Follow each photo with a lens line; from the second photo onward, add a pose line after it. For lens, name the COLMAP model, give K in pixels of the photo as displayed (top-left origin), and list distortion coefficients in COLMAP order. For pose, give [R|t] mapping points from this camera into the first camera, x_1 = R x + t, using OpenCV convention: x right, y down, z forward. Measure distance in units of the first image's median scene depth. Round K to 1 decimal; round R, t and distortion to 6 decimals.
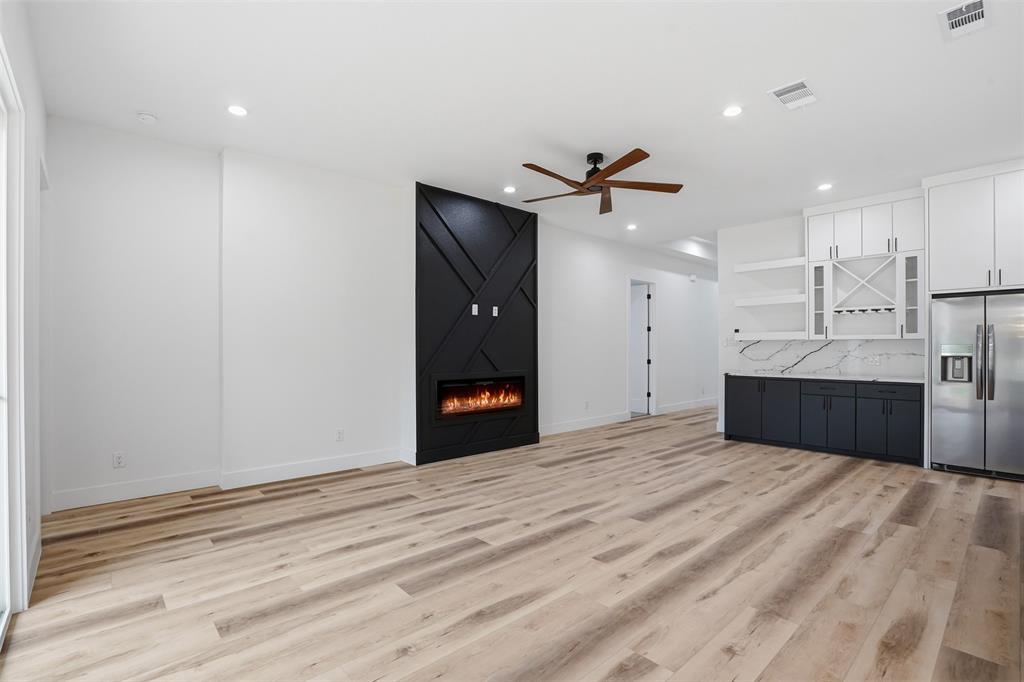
lens RADIAL K [[477.5, 0, 504.9], [0, 477.5, 346.8], [0, 0, 1]] dist [-0.060084, 0.021781]
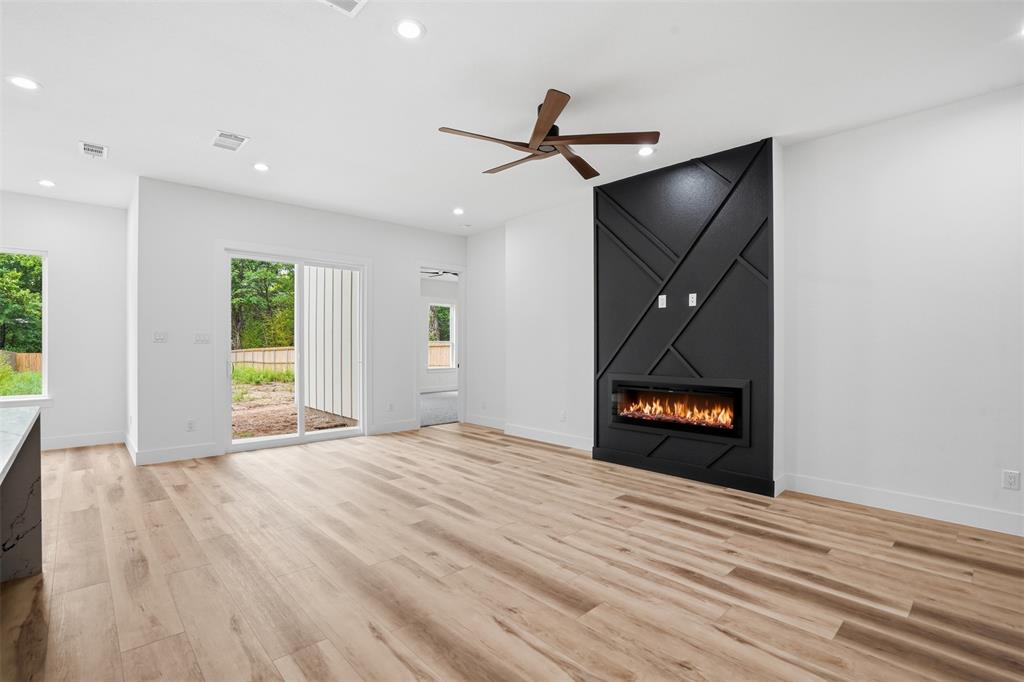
lens RADIAL K [[477.5, 0, 504.9], [0, 477.5, 346.8], [0, 0, 1]] dist [-0.060084, 0.021781]
pose [[0.018482, 0.002847, -0.999825, 0.854376], [-0.000908, 0.999996, 0.002831, 0.000275], [0.999829, 0.000856, 0.018484, 0.787746]]
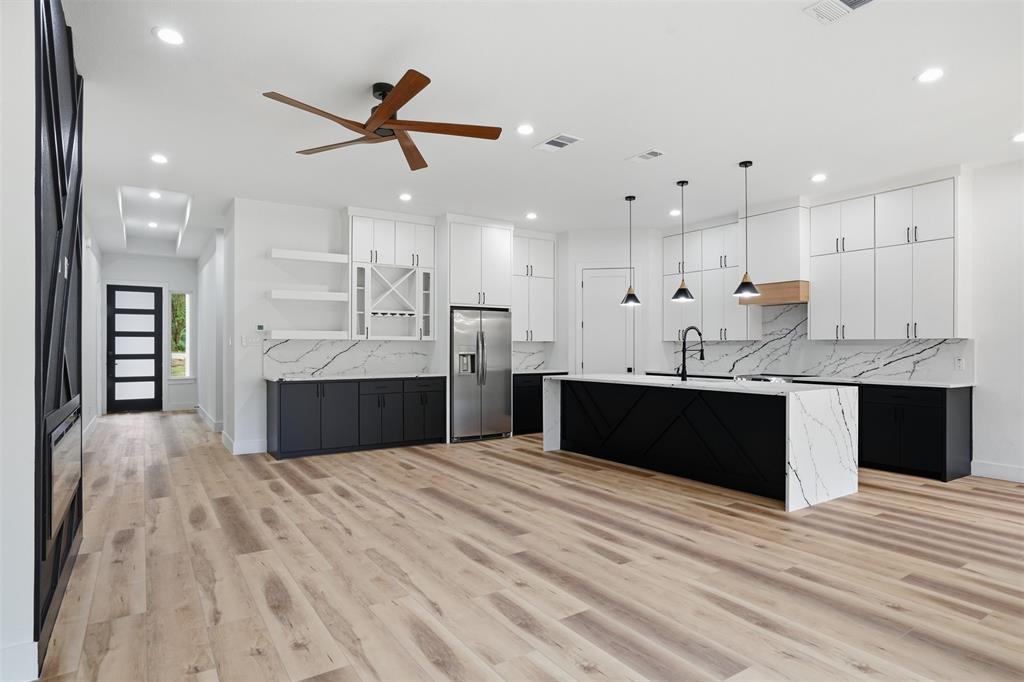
lens RADIAL K [[557.5, 0, 503.6], [0, 557.5, 345.1], [0, 0, 1]] dist [-0.051584, 0.039876]
pose [[0.149447, 0.003920, 0.988762, -0.545029], [-0.002696, 0.999990, -0.003557, -0.000526], [-0.988766, -0.002135, 0.149456, 0.592012]]
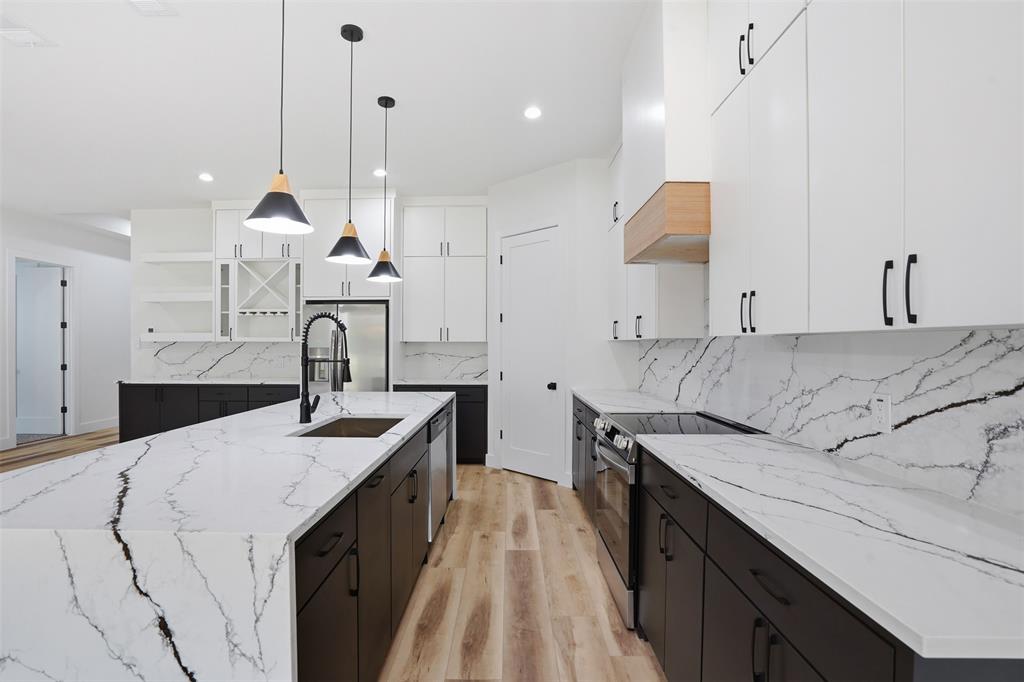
lens RADIAL K [[477.5, 0, 504.9], [0, 477.5, 346.8], [0, 0, 1]] dist [-0.060084, 0.021781]
pose [[0.671506, -0.001873, 0.740997, 0.405689], [-0.002014, 0.999988, 0.004353, -0.011955], [-0.740996, -0.004416, 0.671495, -0.066820]]
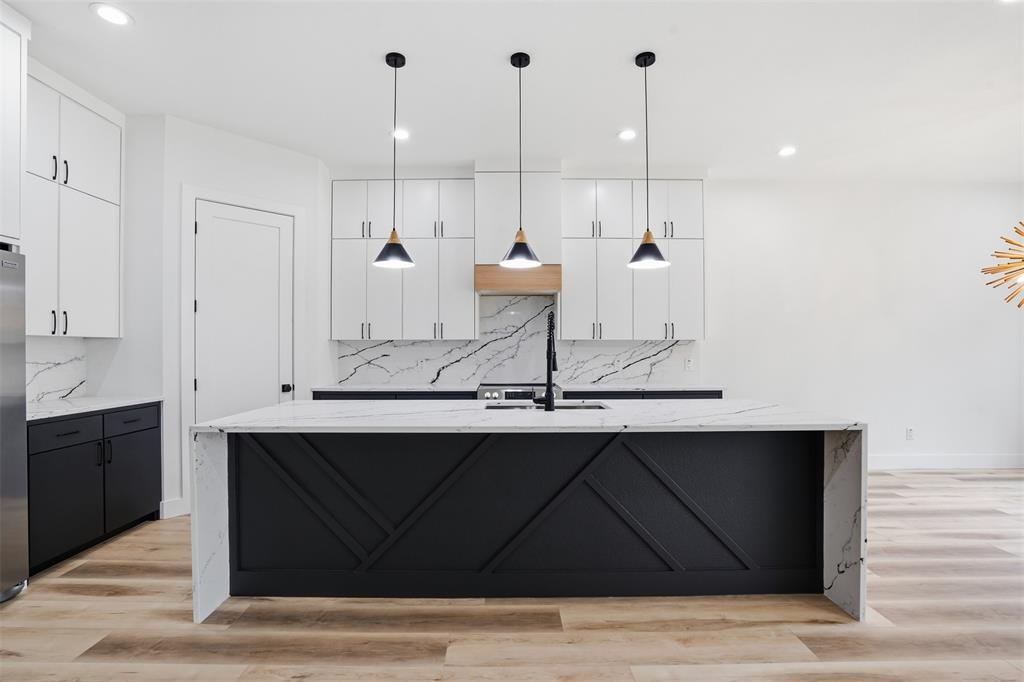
lens RADIAL K [[477.5, 0, 504.9], [0, 477.5, 346.8], [0, 0, 1]] dist [-0.060084, 0.021781]
pose [[-0.744260, 0.004897, 0.667872, 0.306498], [0.000451, 0.999977, -0.006829, 0.000083], [-0.667890, -0.004782, -0.744244, 0.823026]]
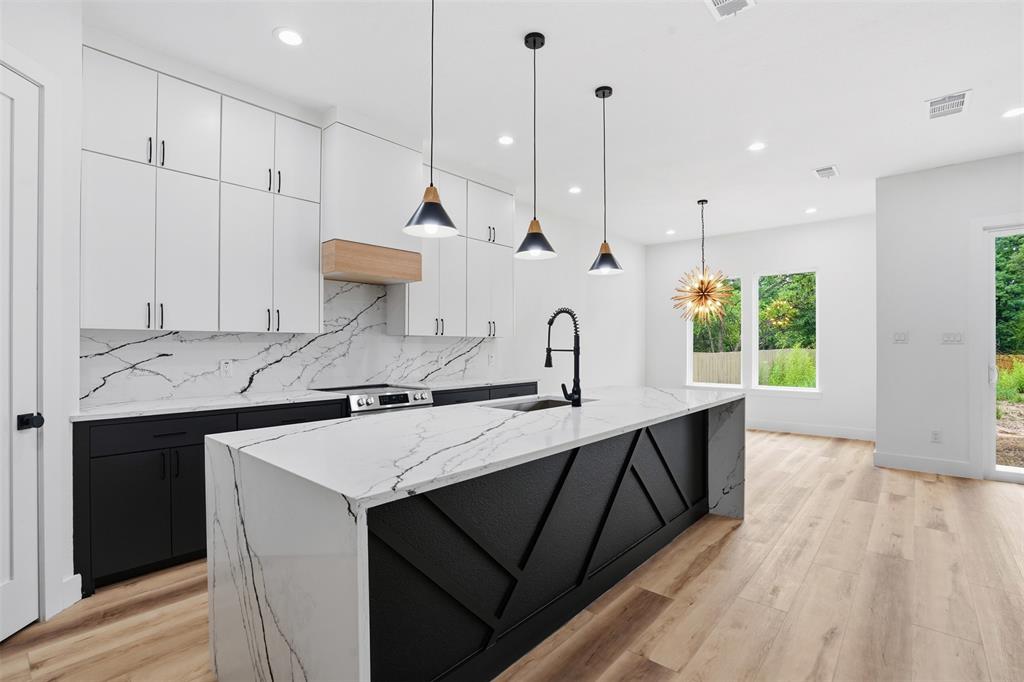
lens RADIAL K [[477.5, 0, 504.9], [0, 477.5, 346.8], [0, 0, 1]] dist [-0.060084, 0.021781]
pose [[-0.993466, 0.000971, -0.114126, 0.761633], [0.000975, 1.000000, 0.000020, 0.000553], [0.114125, -0.000091, -0.993466, 0.916524]]
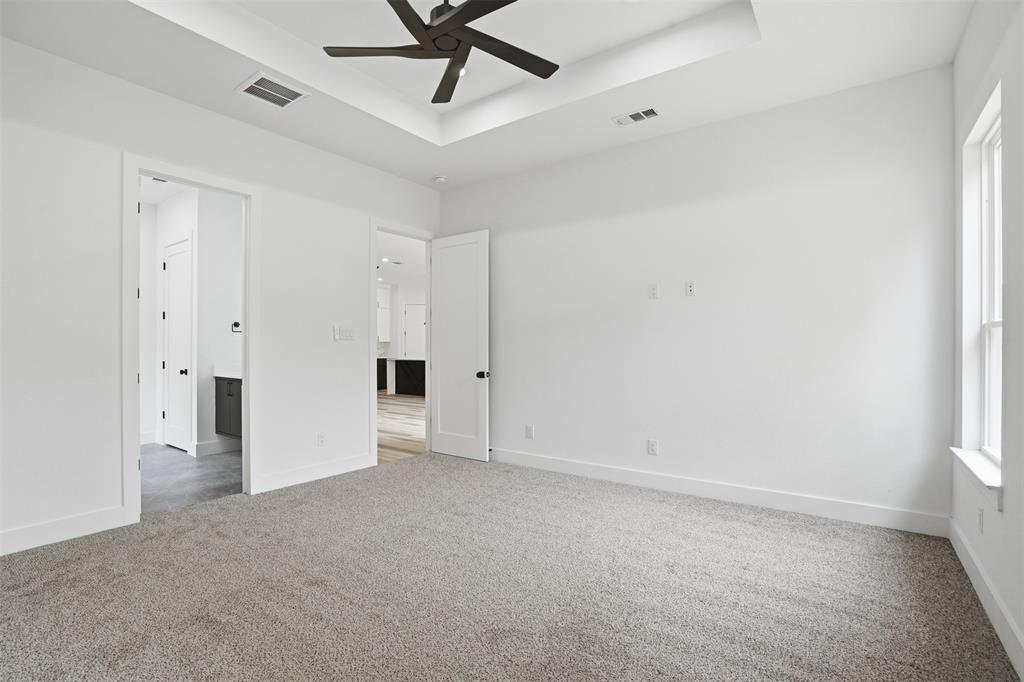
lens RADIAL K [[477.5, 0, 504.9], [0, 477.5, 346.8], [0, 0, 1]] dist [-0.060084, 0.021781]
pose [[-0.207441, -0.003157, 0.978242, -1.673117], [-0.003302, 0.999991, 0.002527, -0.000012], [-0.978242, -0.002706, -0.207450, 0.616125]]
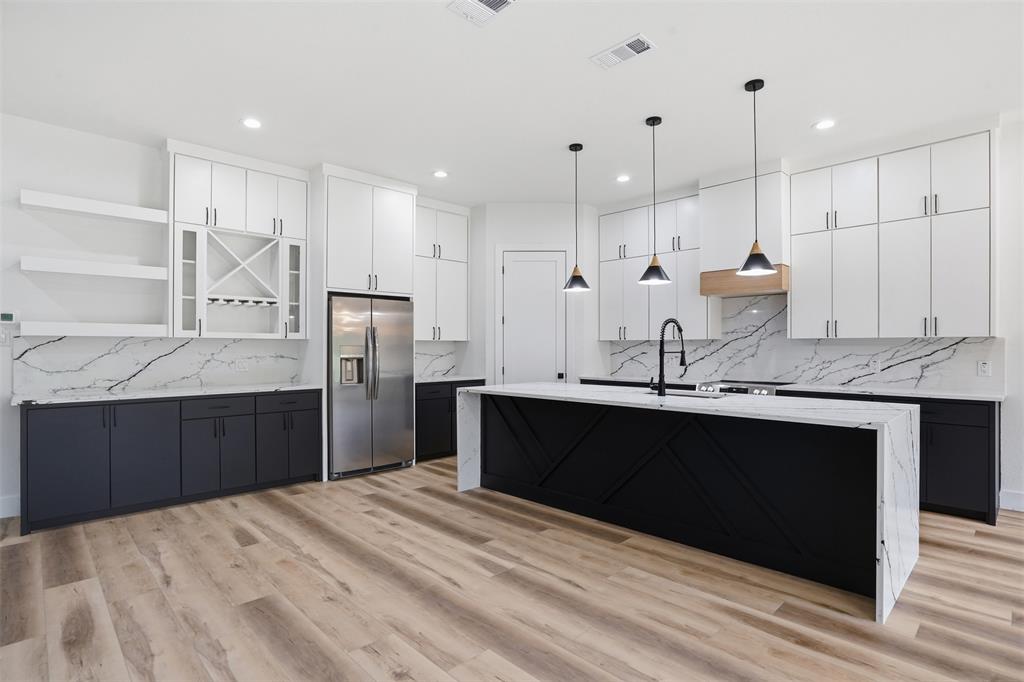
lens RADIAL K [[512.6, 0, 504.2], [0, 512.6, 346.0], [0, 0, 1]] dist [-0.057806, 0.031567]
pose [[-0.033083, 0.004005, 0.999445, -0.096594], [-0.001643, 0.999990, -0.004062, -0.000908], [-0.999451, -0.001776, -0.033076, 0.646364]]
